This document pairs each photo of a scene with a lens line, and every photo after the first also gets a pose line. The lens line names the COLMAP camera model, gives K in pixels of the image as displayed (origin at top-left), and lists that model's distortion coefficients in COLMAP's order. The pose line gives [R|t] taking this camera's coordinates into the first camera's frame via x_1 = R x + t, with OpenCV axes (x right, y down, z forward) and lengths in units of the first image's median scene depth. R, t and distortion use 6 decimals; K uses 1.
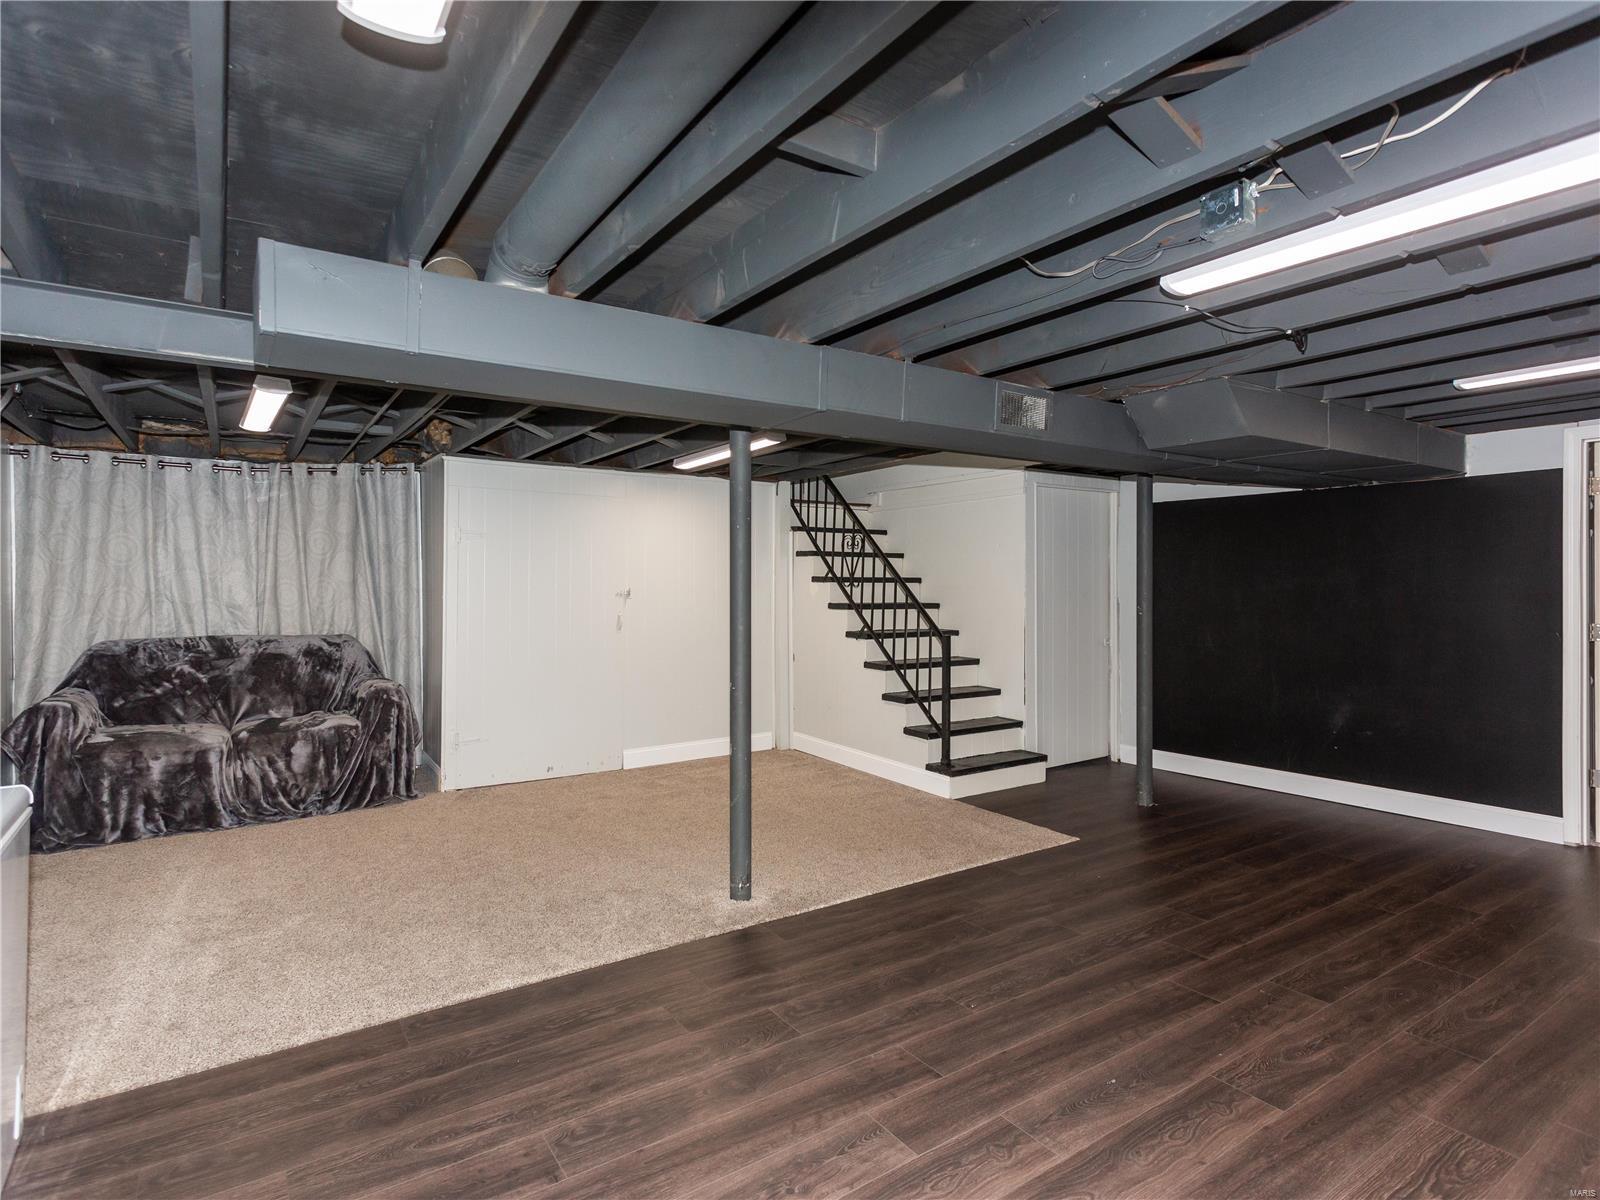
lens RADIAL K [[842.4, 0, 790.7], [0, 842.4, 586.6], [0, 0, 1]] dist [0.005923, 0.002543]
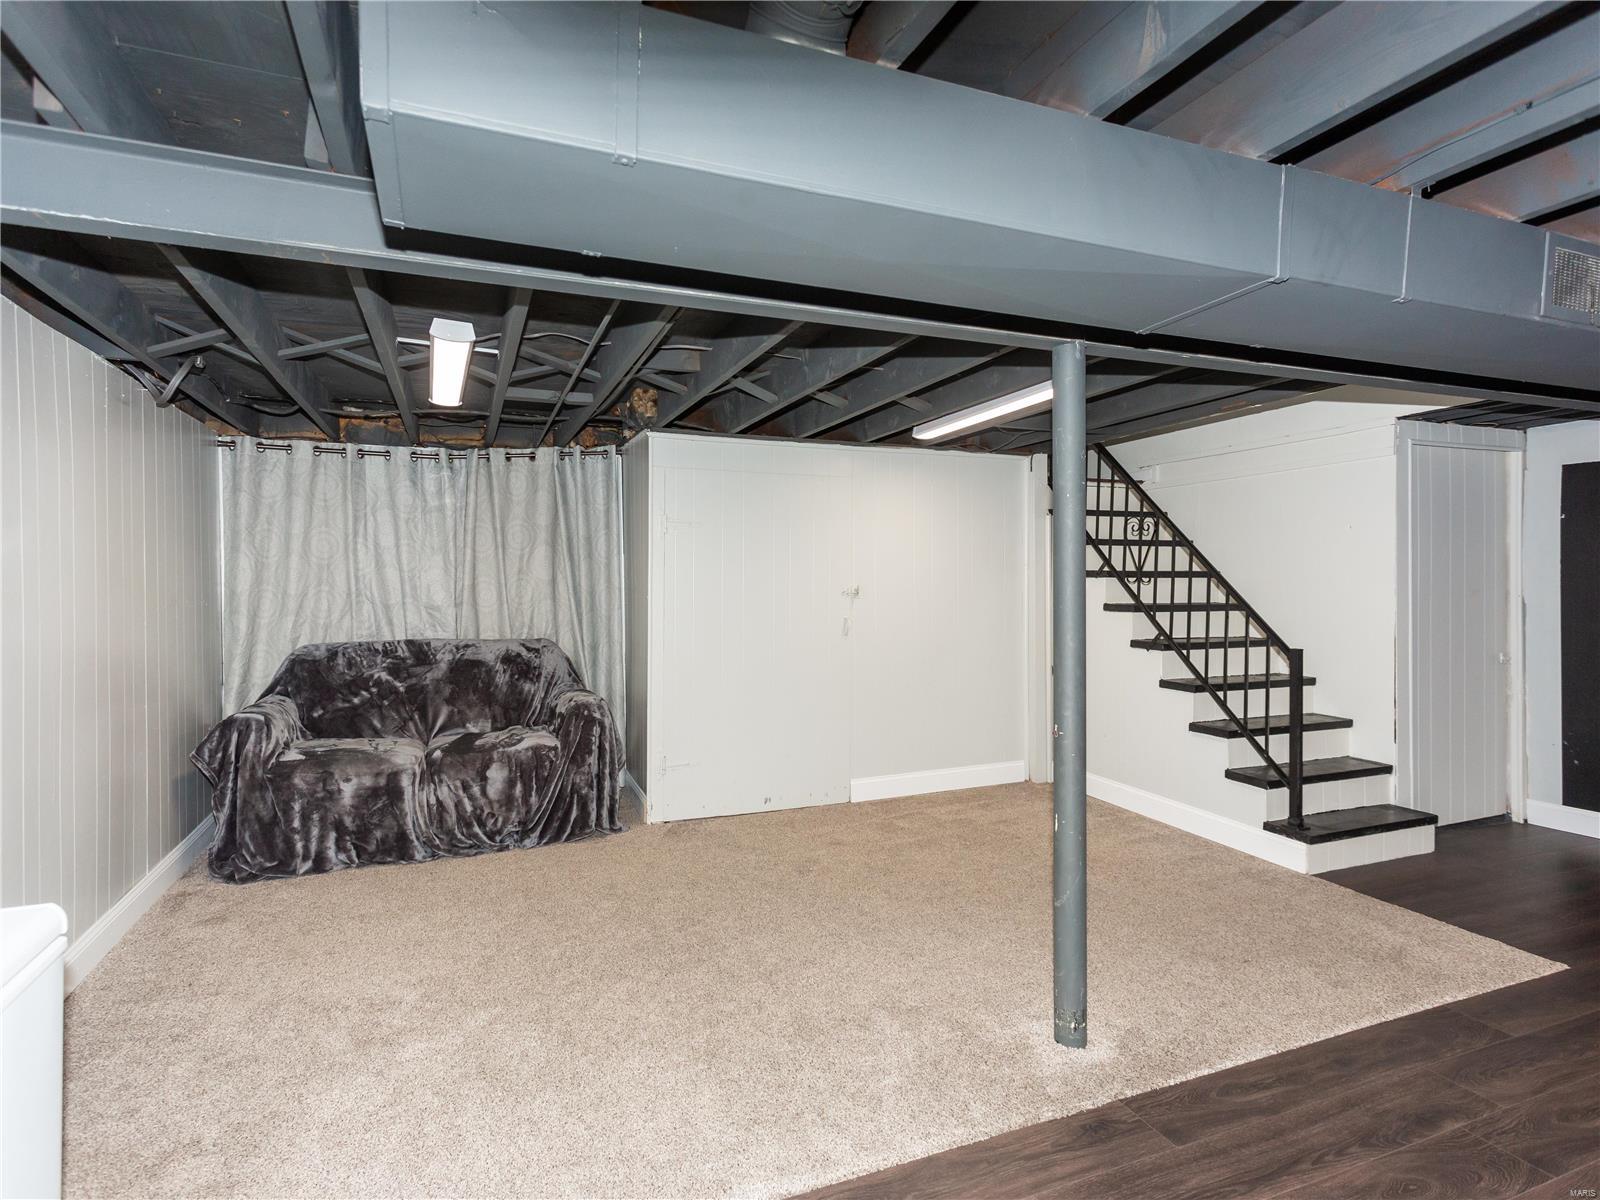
lens RADIAL K [[840.2, 0, 791.4], [0, 840.2, 587.0], [0, 0, 1]] dist [0.002715, 0.001548]
pose [[0.978077, -0.002963, -0.208223, -0.104460], [0.003825, 0.999986, 0.003733, -0.000421], [0.208209, -0.004448, 0.978074, 0.221643]]
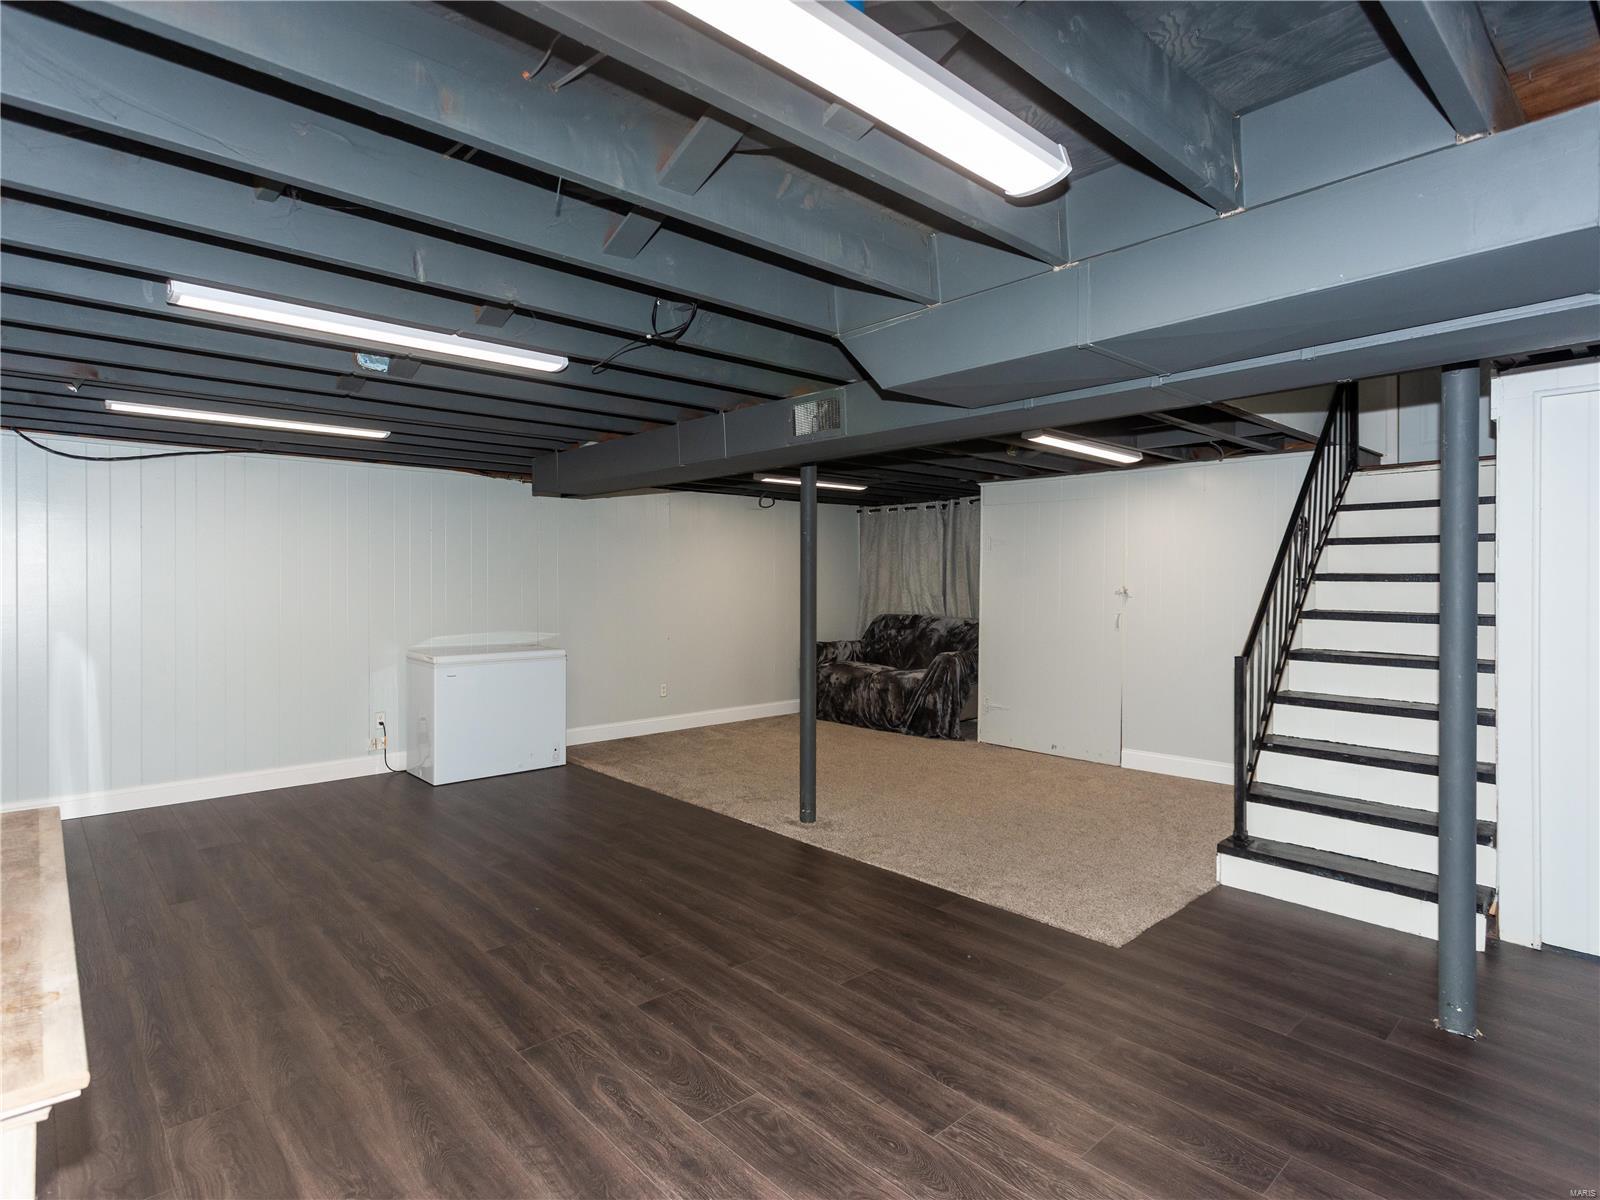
lens RADIAL K [[842.4, 0, 790.7], [0, 842.4, 586.6], [0, 0, 1]] dist [0.005923, 0.002543]
pose [[0.147381, 0.008147, -0.989046, 0.941306], [-0.004372, 0.999962, 0.007585, -0.005236], [0.989070, 0.003206, 0.147411, 0.591374]]
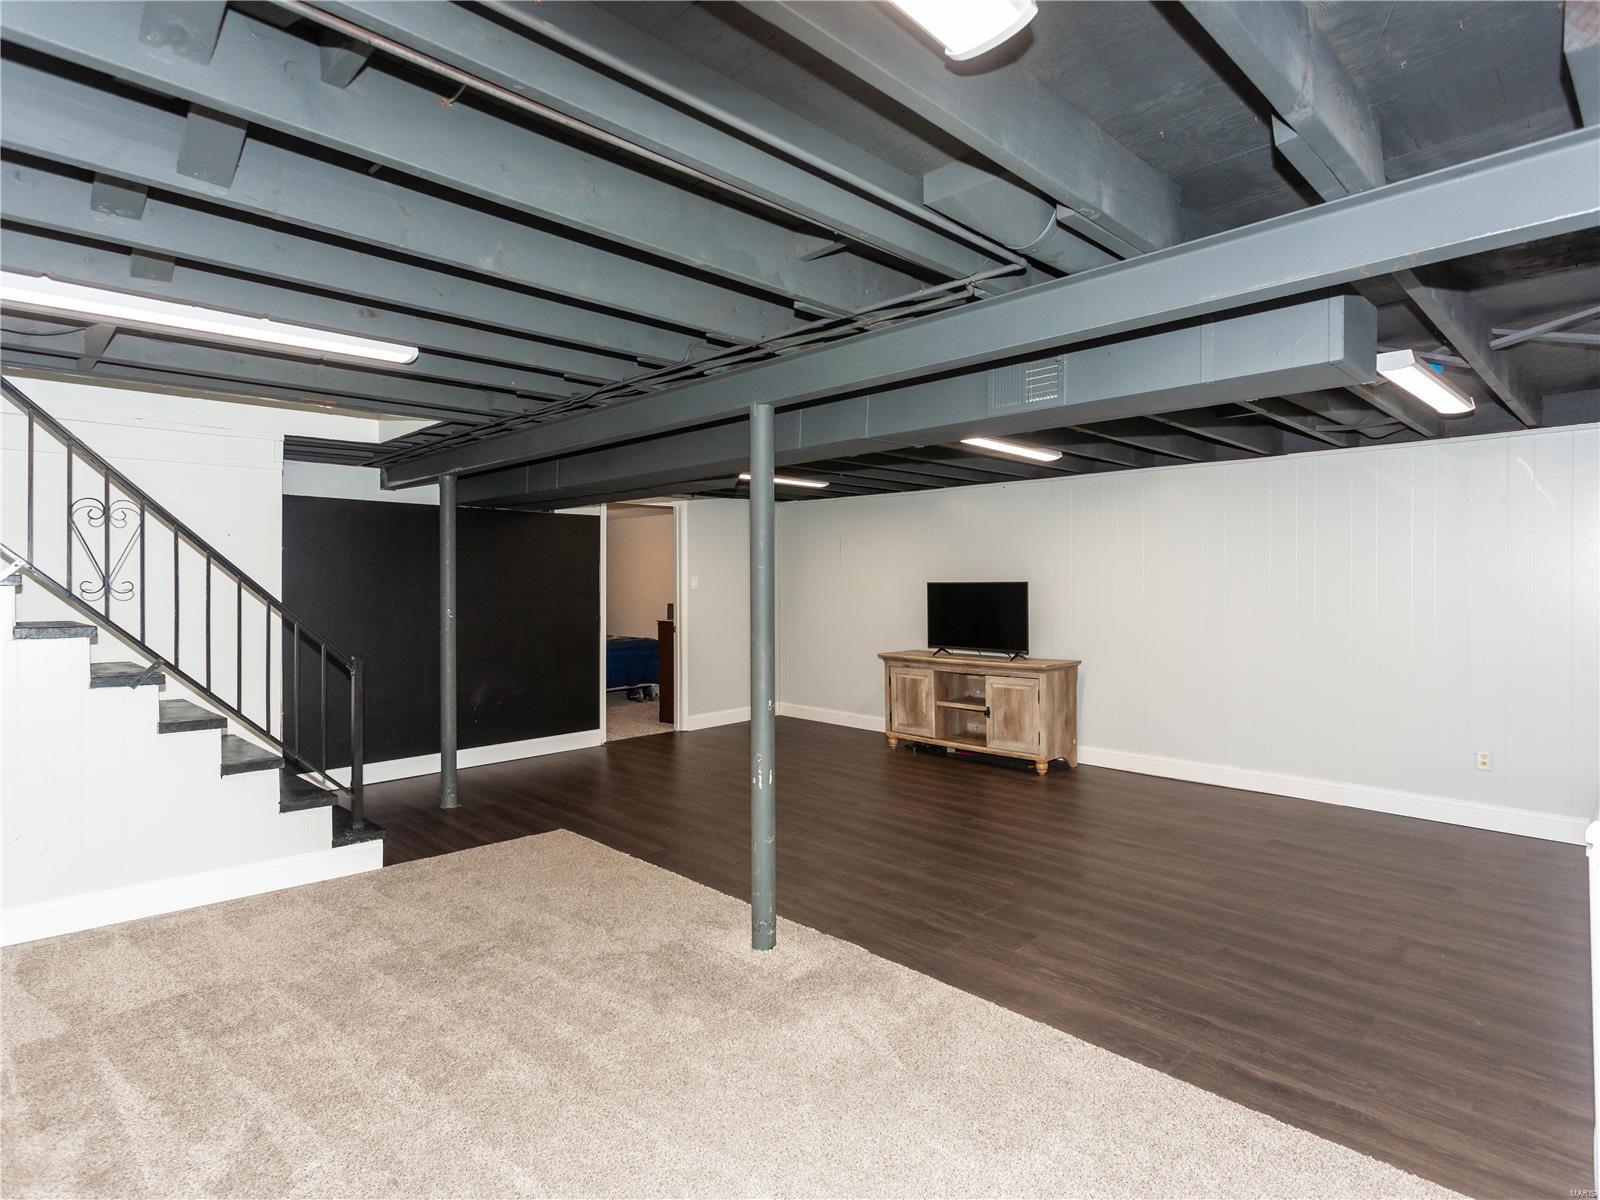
lens RADIAL K [[842.4, 0, 790.7], [0, 842.4, 586.6], [0, 0, 1]] dist [0.005923, 0.002543]
pose [[-0.176107, -0.003178, 0.984366, -0.703199], [0.006623, 0.999968, 0.004413, -0.005808], [-0.984349, 0.007297, -0.176080, 0.854228]]
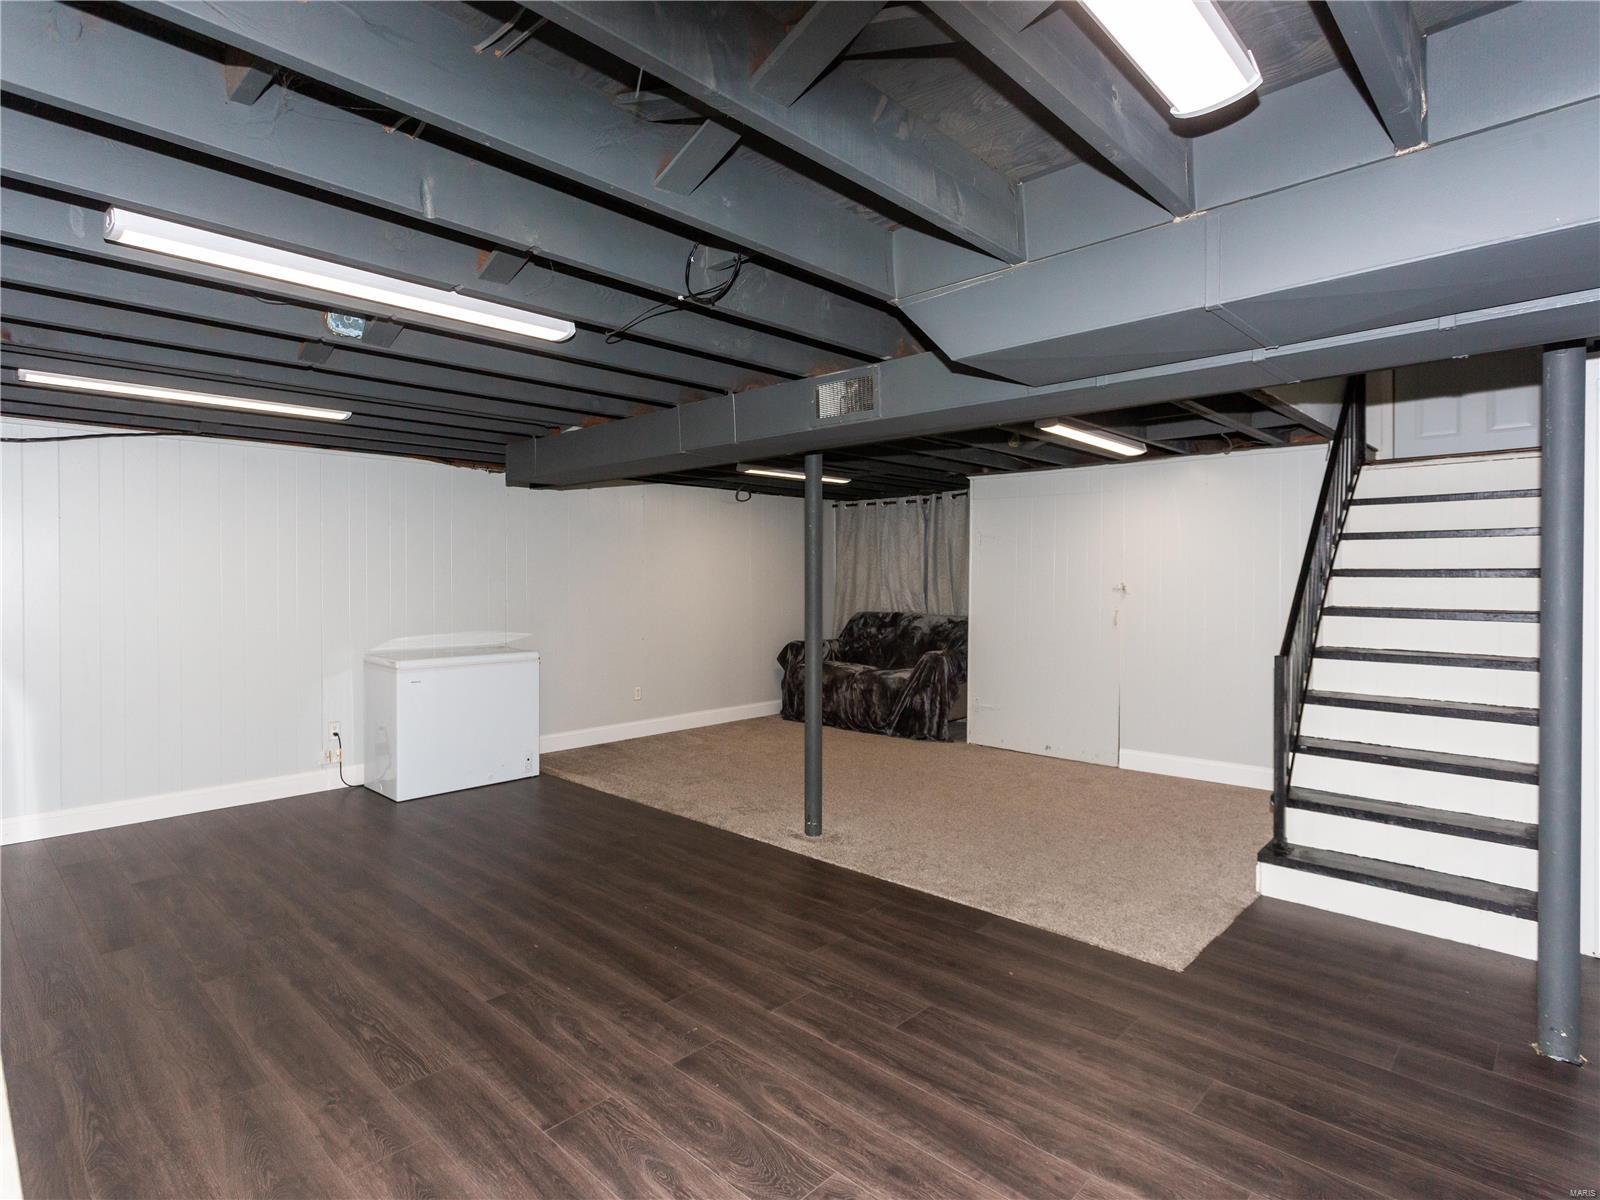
lens RADIAL K [[840.2, 0, 791.4], [0, 840.2, 587.0], [0, 0, 1]] dist [0.002715, 0.001548]
pose [[0.214495, 0.011712, -0.976655, 0.860755], [-0.002814, 0.999931, 0.011373, -0.004421], [0.976721, 0.000309, 0.214513, 0.535710]]
